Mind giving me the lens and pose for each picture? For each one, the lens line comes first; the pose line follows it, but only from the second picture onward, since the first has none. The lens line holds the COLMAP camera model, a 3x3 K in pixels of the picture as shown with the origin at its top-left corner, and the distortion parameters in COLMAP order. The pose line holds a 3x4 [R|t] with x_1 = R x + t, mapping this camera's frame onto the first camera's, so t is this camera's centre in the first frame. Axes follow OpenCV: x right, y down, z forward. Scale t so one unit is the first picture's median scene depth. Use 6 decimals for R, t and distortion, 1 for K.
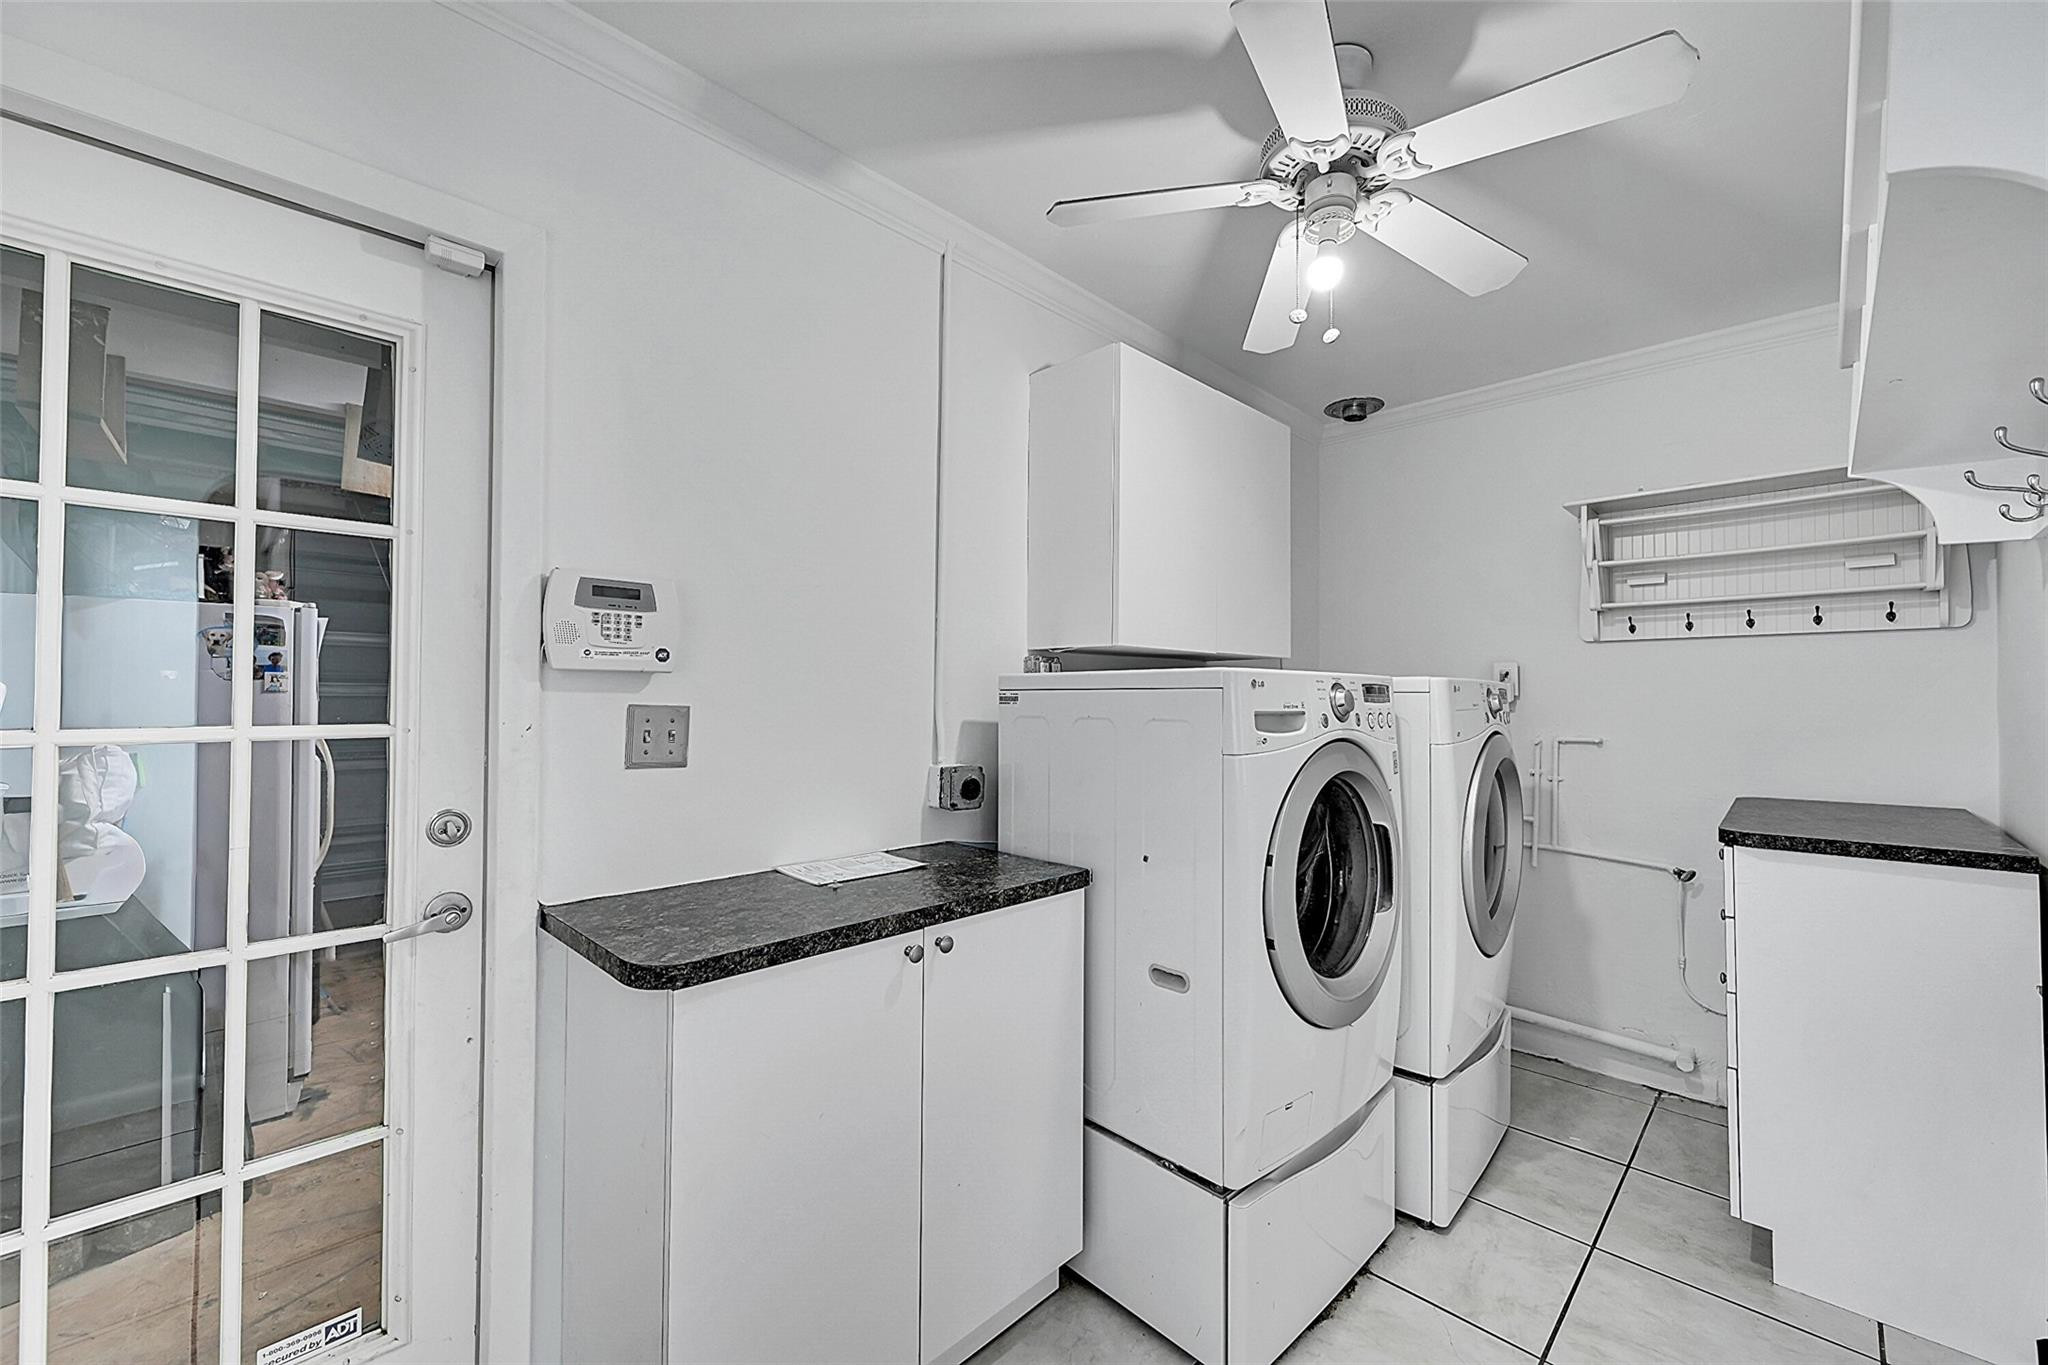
lens RADIAL K [[805.0, 0, 1018.5], [0, 805.0, 686.8], [0, 0, 1]] dist [-0.000519, 0.000784]
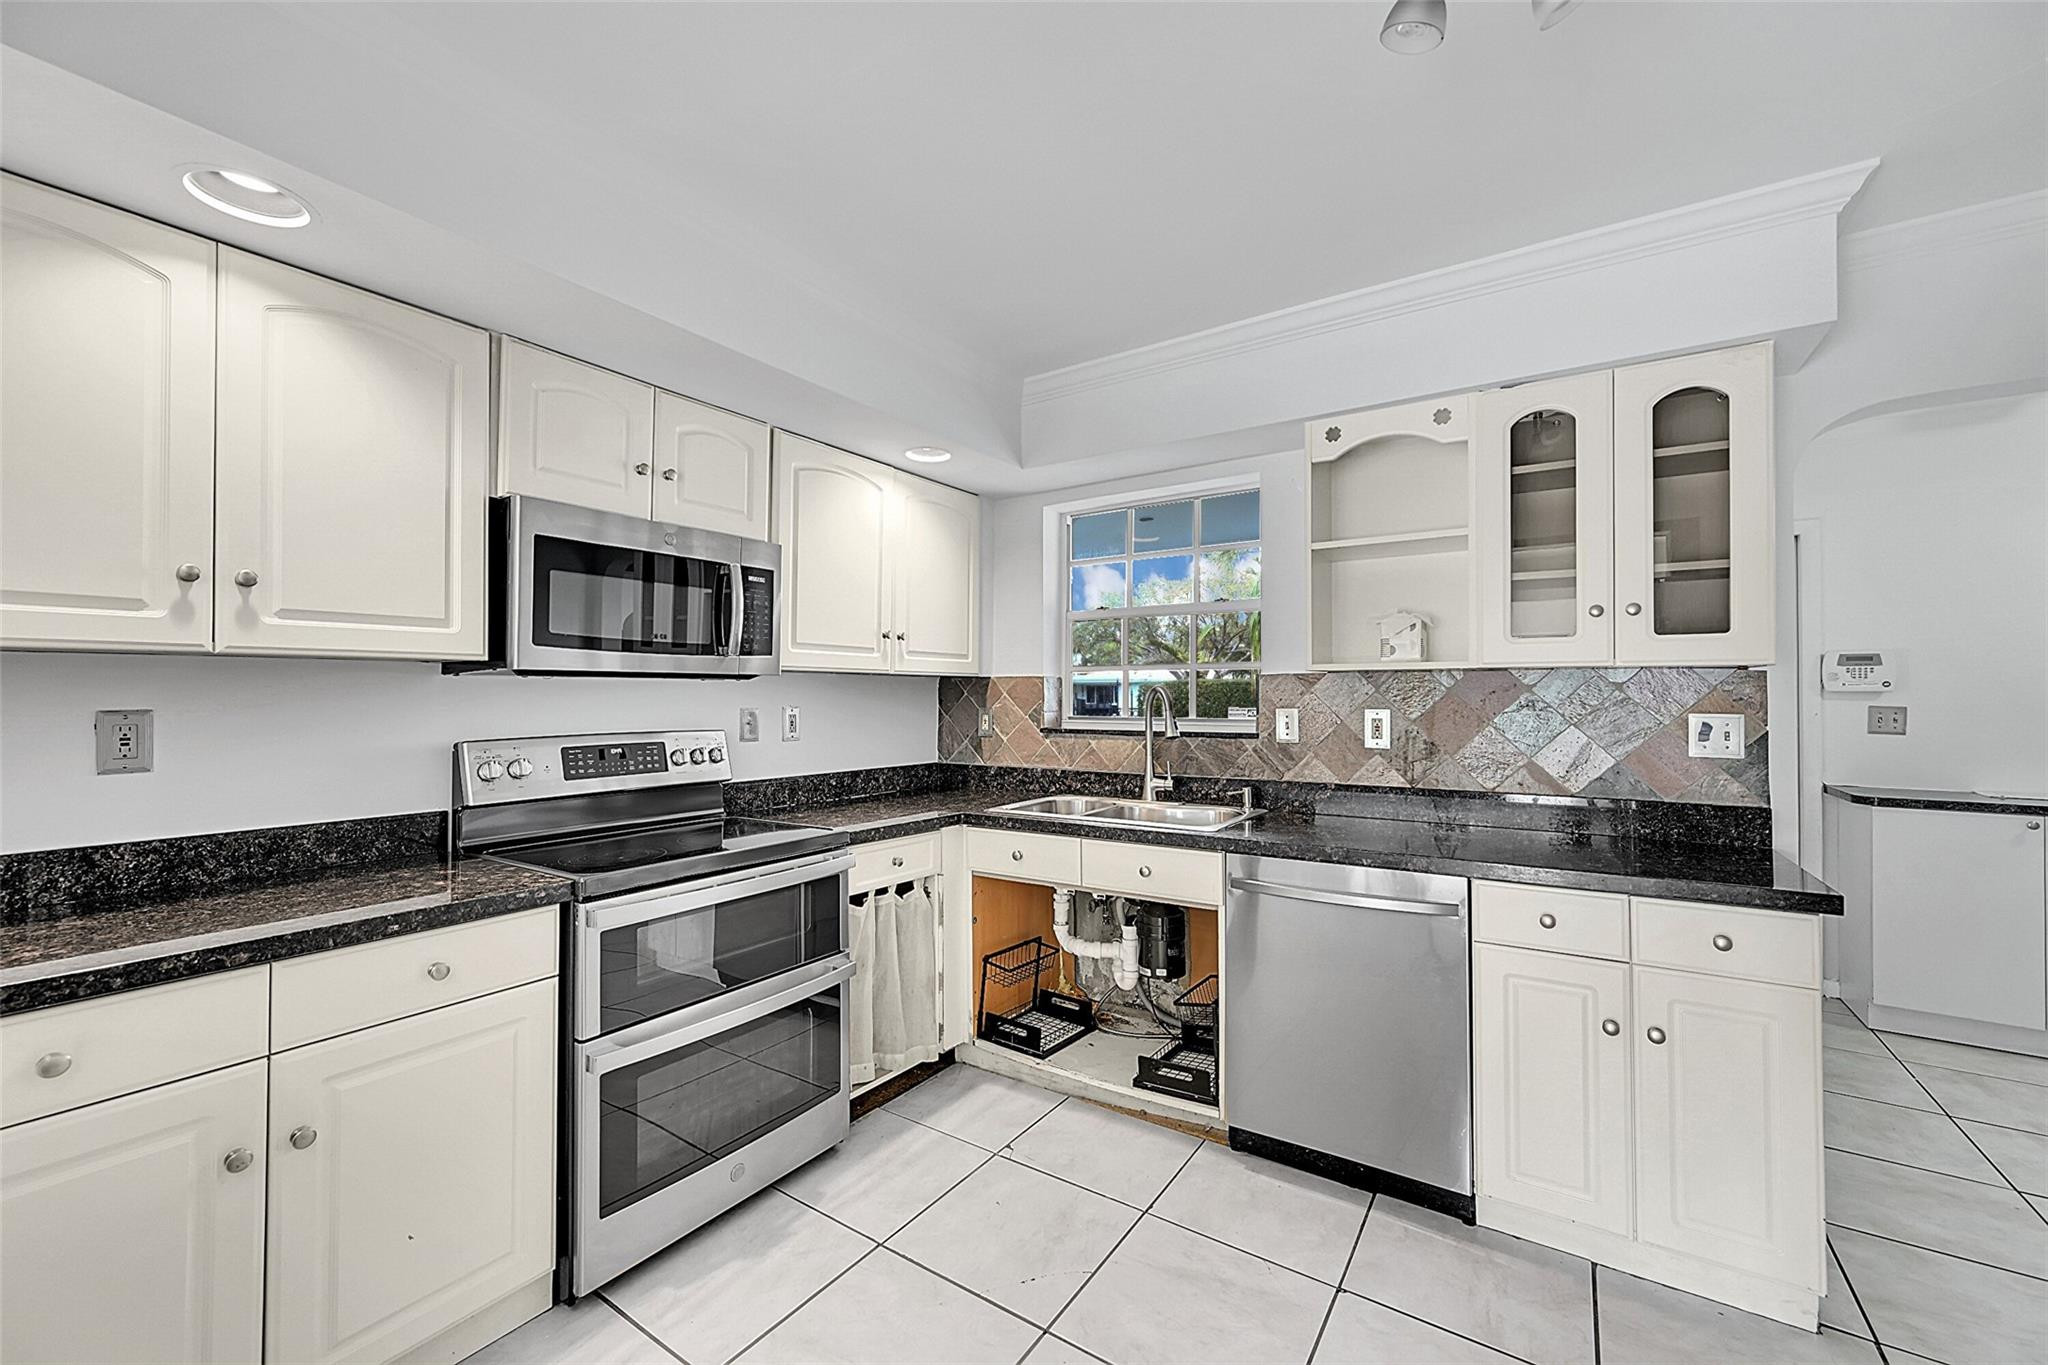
lens RADIAL K [[805.0, 0, 1026.0], [0, 805.0, 684.4], [0, 0, 1]] dist [-0.000519, 0.000784]
pose [[0.196871, -0.015440, -0.980308, 1.371184], [0.009546, 0.999859, -0.013831, -0.031867], [0.980383, -0.006635, 0.196991, -1.918355]]
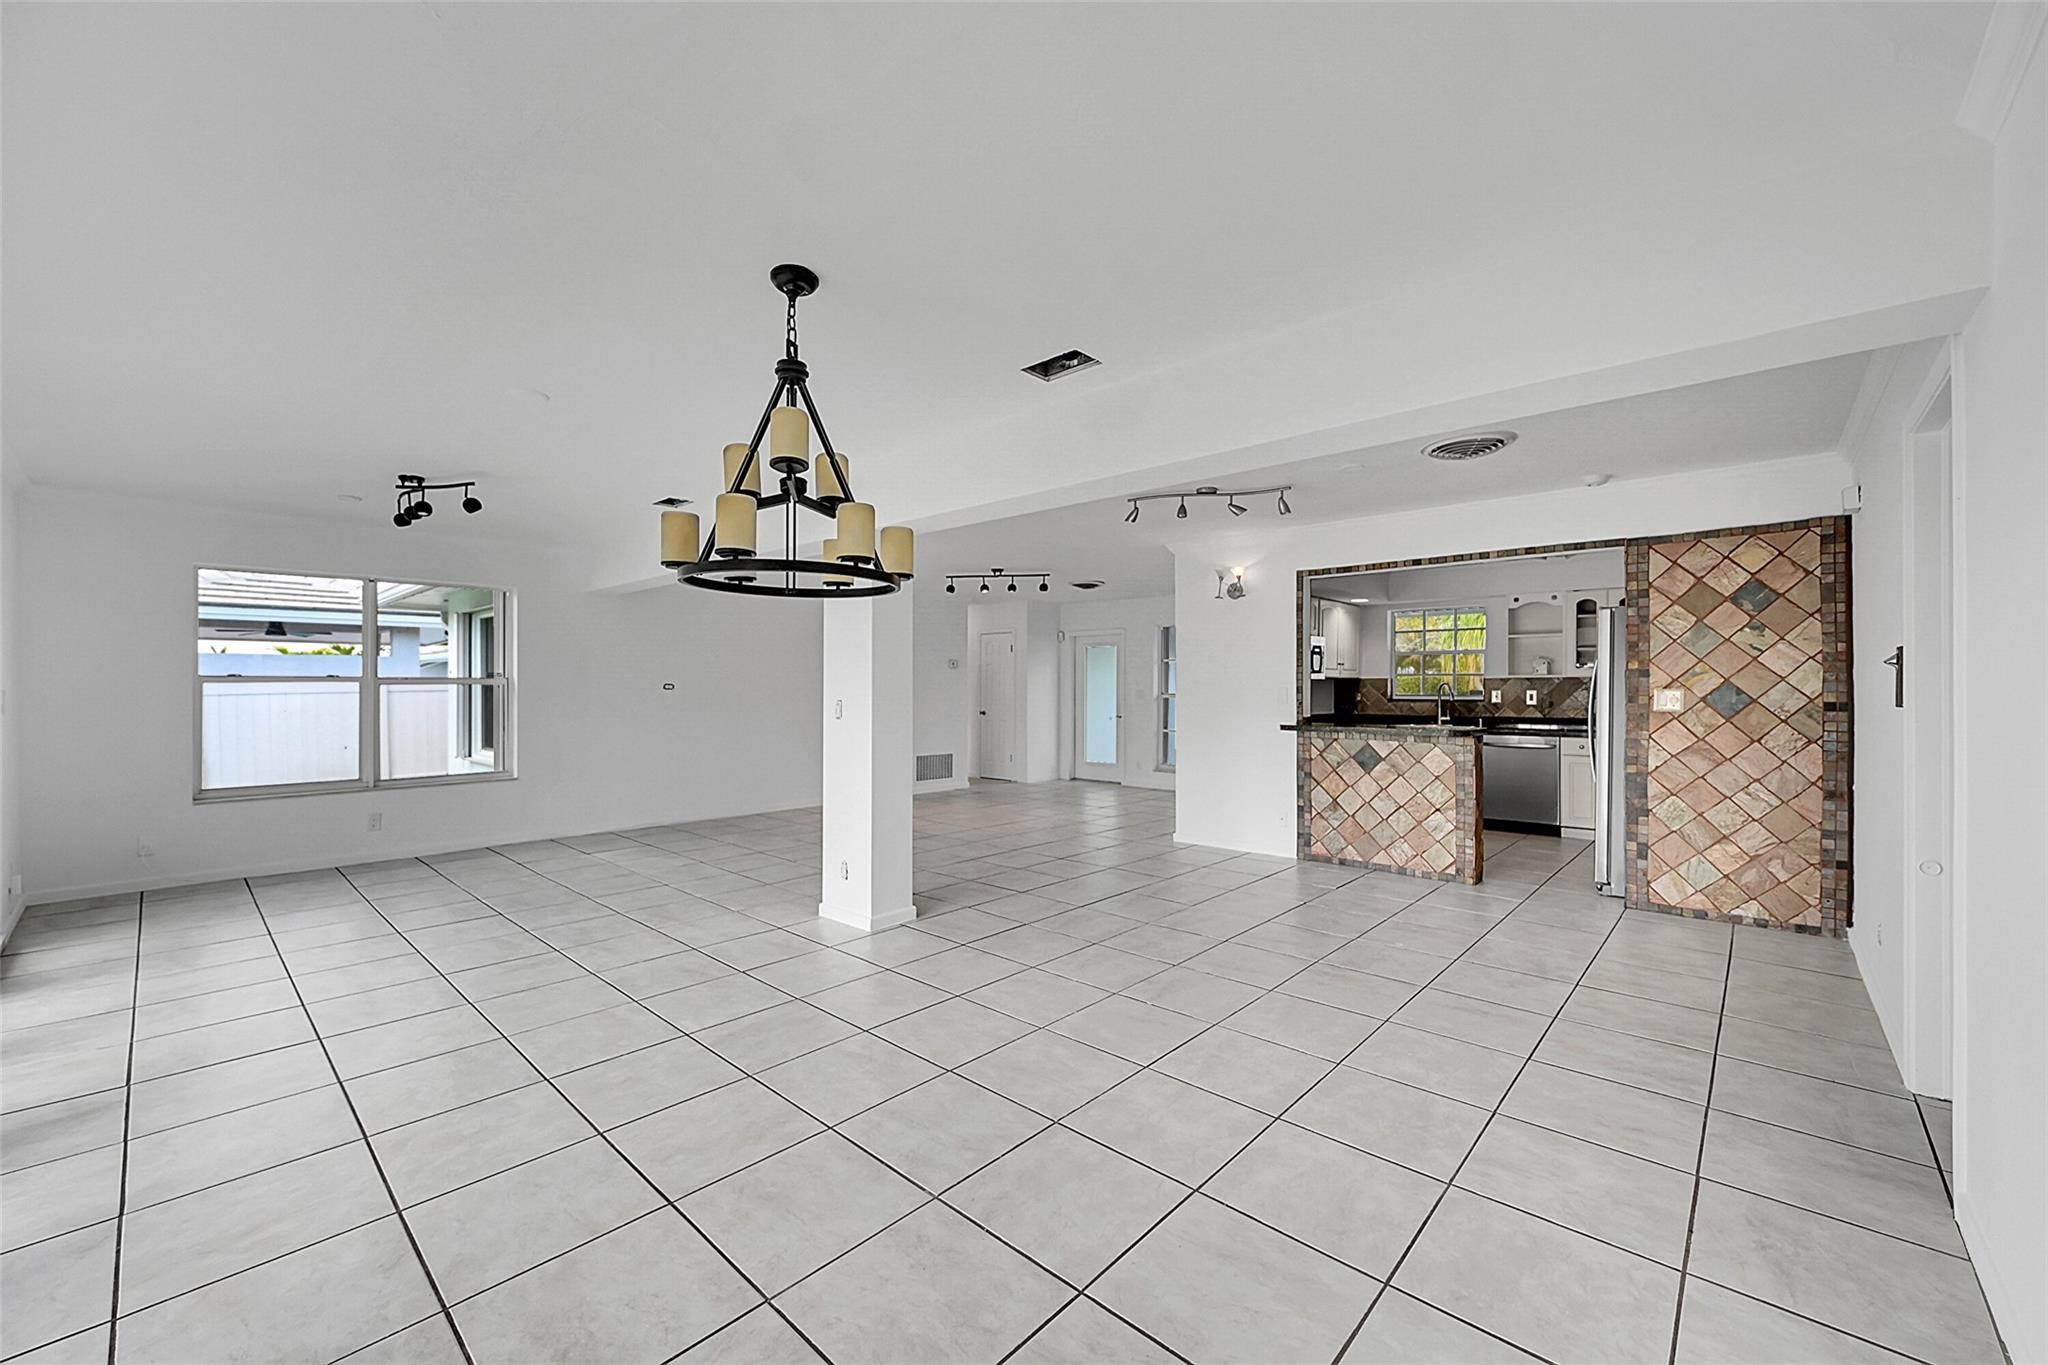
lens RADIAL K [[805.0, 0, 1017.5], [0, 805.0, 686.5], [0, 0, 1]] dist [-0.000519, 0.000784]
pose [[0.034902, -0.001360, -0.999390, 6.739949], [0.009700, 0.999952, -0.001022, -0.057417], [0.999344, -0.009658, 0.034913, -5.592425]]
